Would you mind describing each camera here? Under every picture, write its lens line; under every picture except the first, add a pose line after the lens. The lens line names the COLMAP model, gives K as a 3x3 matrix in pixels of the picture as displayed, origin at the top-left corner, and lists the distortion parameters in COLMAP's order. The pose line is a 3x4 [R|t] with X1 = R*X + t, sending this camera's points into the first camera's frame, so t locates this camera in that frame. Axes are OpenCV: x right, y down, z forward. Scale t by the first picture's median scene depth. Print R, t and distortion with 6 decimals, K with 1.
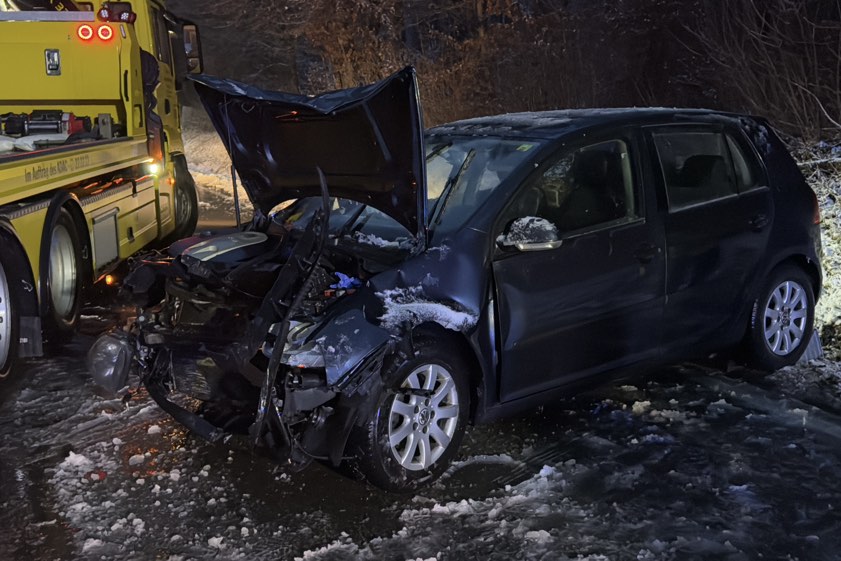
lens RADIAL K [[848.0, 0, 417.4], [0, 848.0, 306.5], [0, 0, 1]] dist [0.051285, -0.003969]
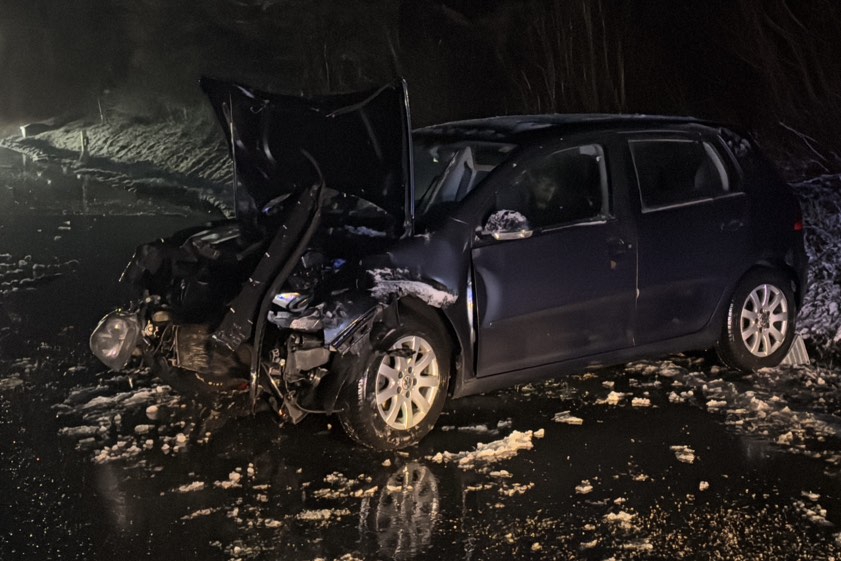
lens RADIAL K [[1125.8, 0, 420.5], [0, 1125.8, 280.5], [0, 0, 1]] dist [0.005883, 0.013380]
pose [[0.999799, 0.019164, 0.005914, 0.013823], [-0.018701, 0.997346, -0.070371, 0.097659], [-0.007246, 0.070246, 0.997503, -0.493946]]
